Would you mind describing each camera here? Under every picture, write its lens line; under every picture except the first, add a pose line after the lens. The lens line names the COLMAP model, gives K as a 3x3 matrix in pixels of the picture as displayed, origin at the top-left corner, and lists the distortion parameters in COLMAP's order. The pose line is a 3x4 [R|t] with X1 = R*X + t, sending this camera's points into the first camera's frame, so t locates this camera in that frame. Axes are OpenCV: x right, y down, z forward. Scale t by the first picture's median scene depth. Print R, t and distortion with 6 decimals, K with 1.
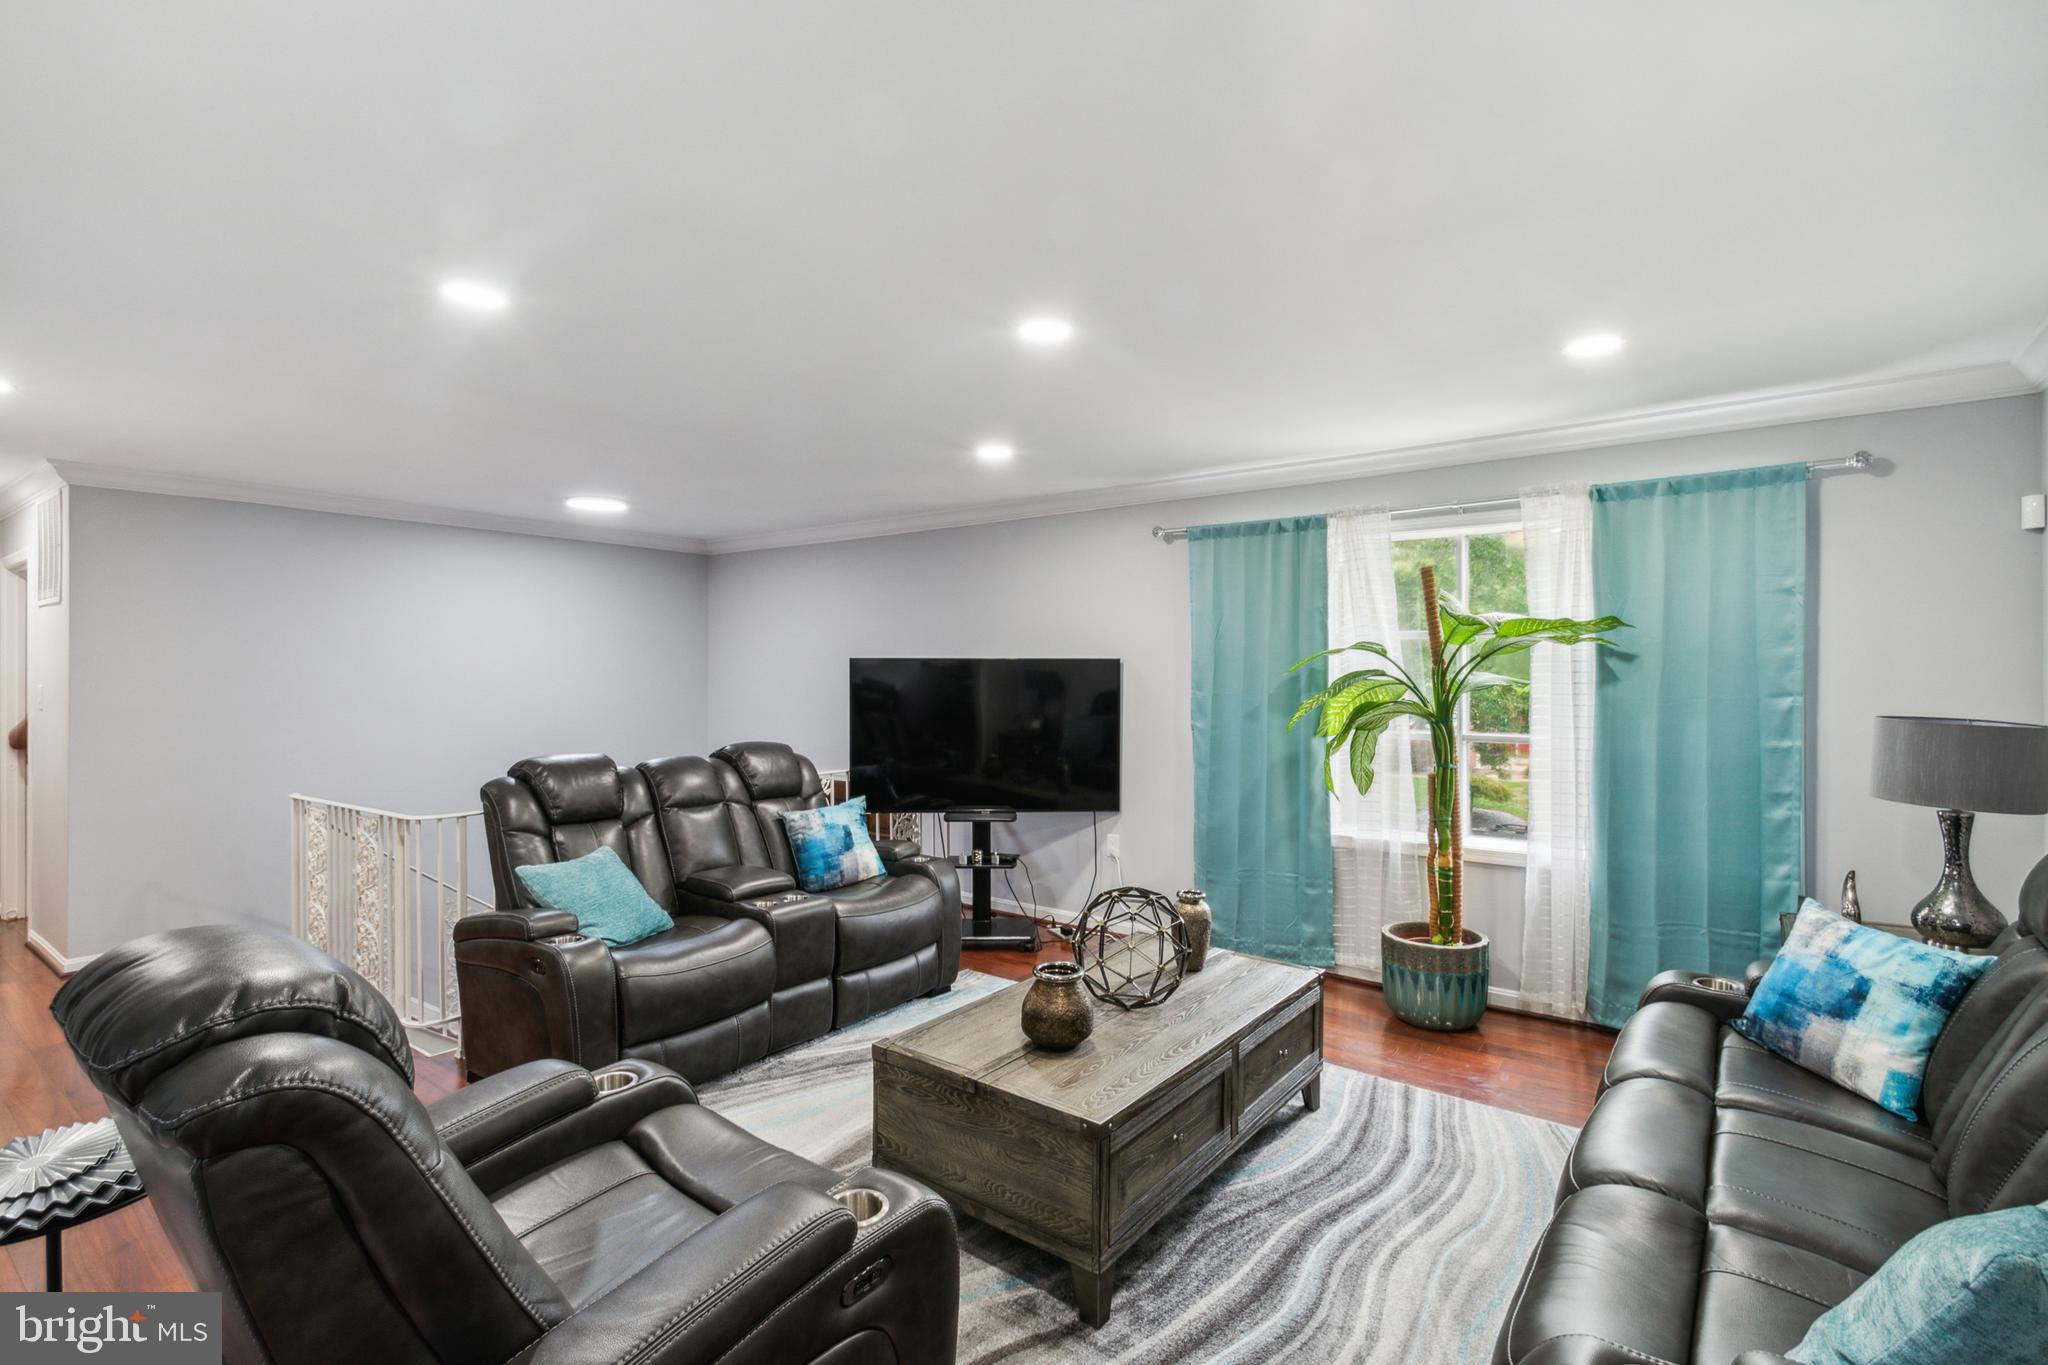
lens RADIAL K [[953.1, 0, 1022.9], [0, 953.1, 676.1], [0, 0, 1]] dist [0.000392, -0.000056]
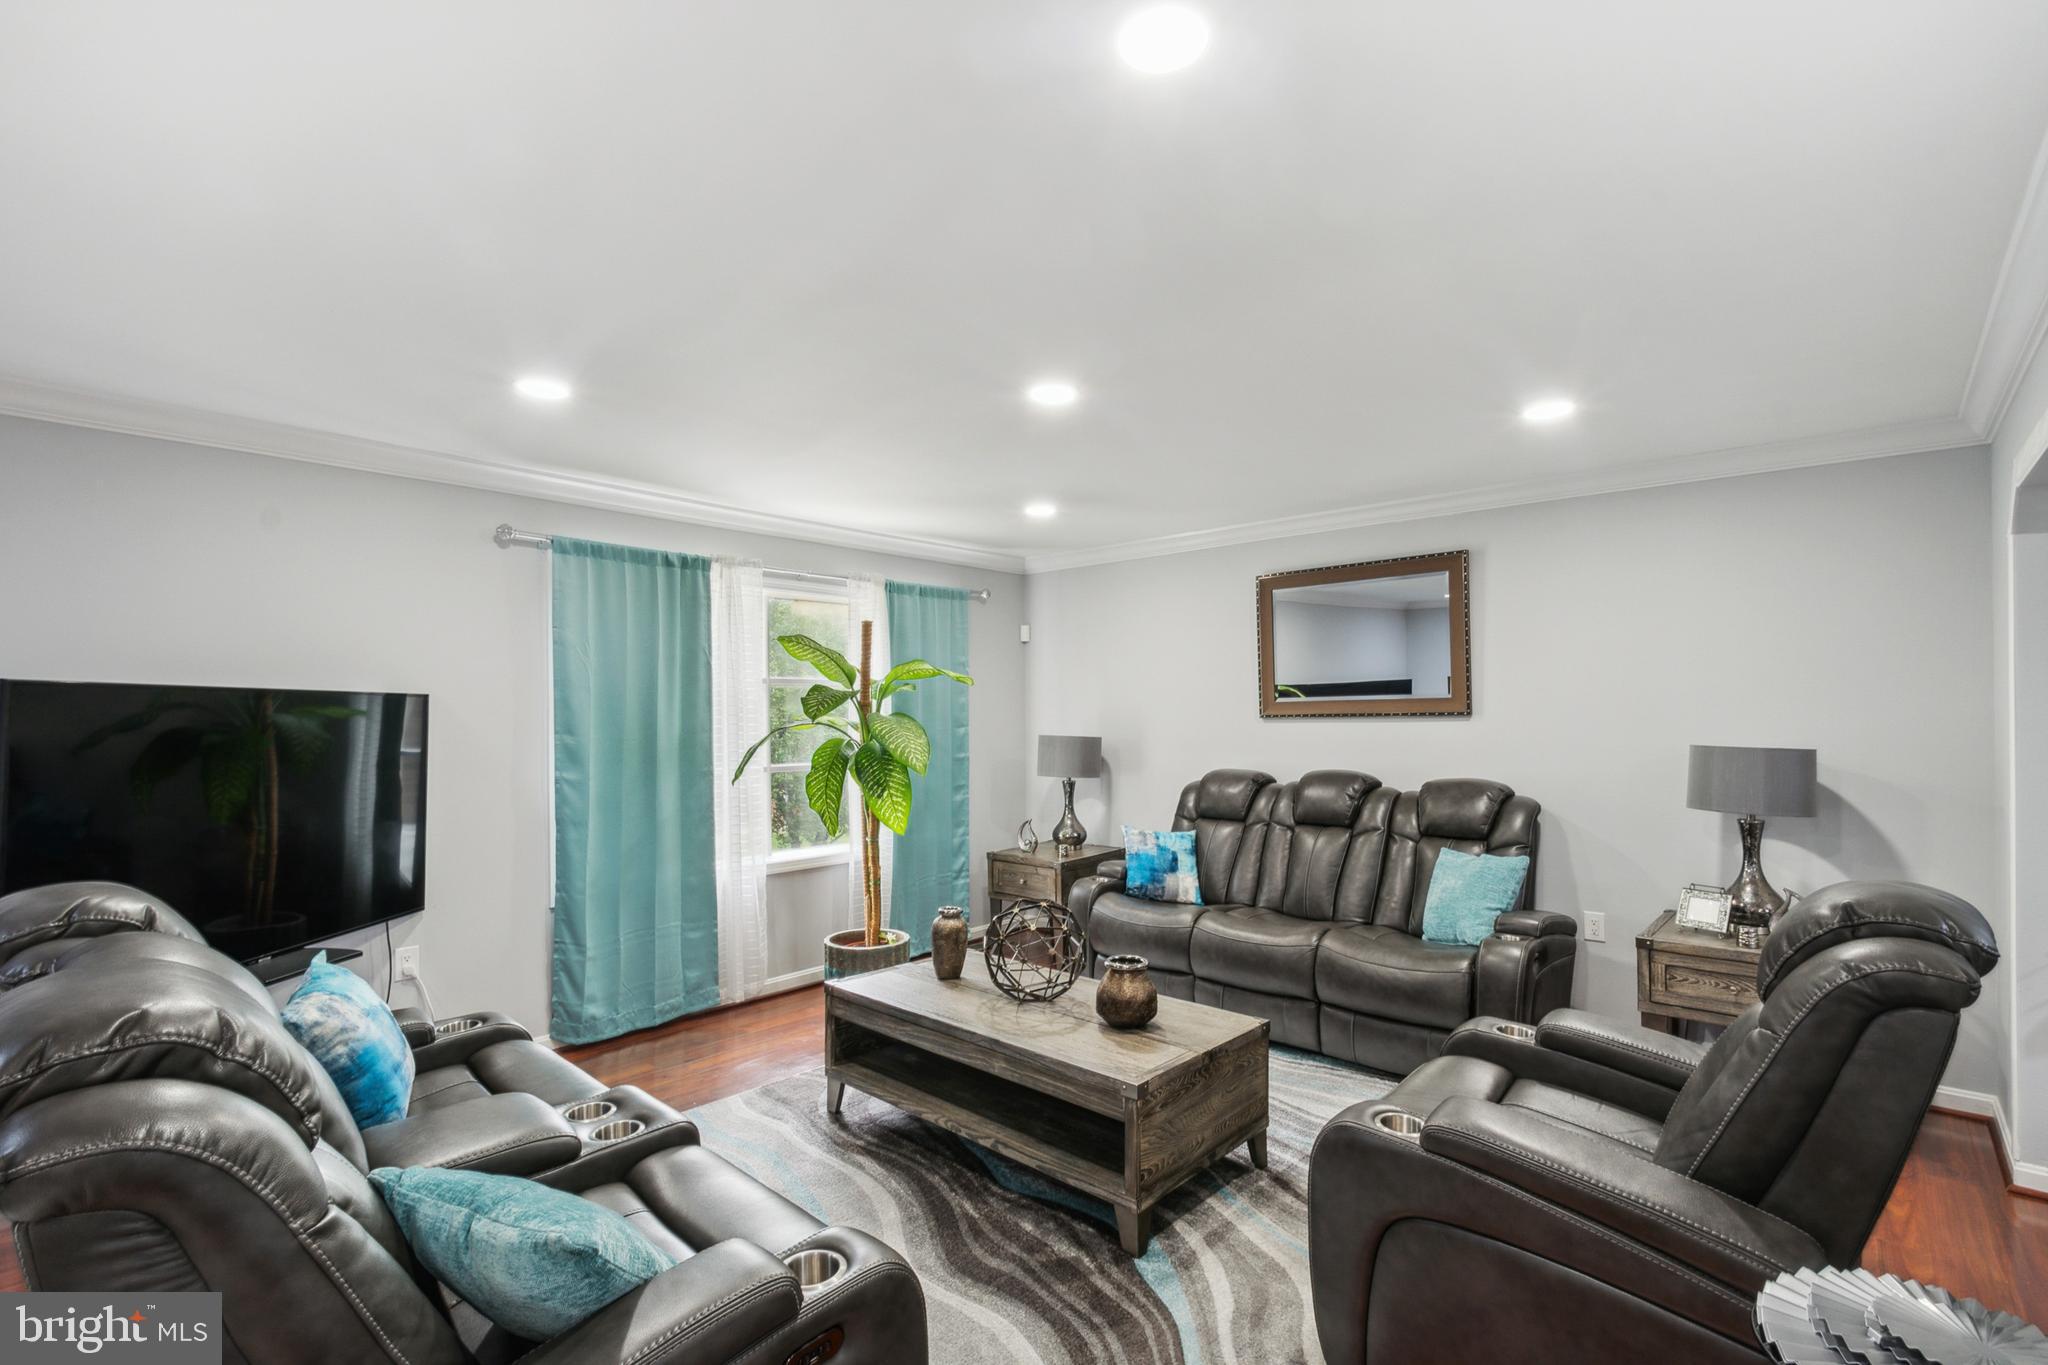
lens RADIAL K [[923.8, 0, 1024.3], [0, 923.8, 707.6], [0, 0, 1]] dist [0.003146, -0.000006]
pose [[0.080073, 0.007168, 0.996763, -0.648565], [0.011532, 0.999901, -0.008117, 0.003061], [-0.996722, 0.012145, 0.079983, 0.587772]]
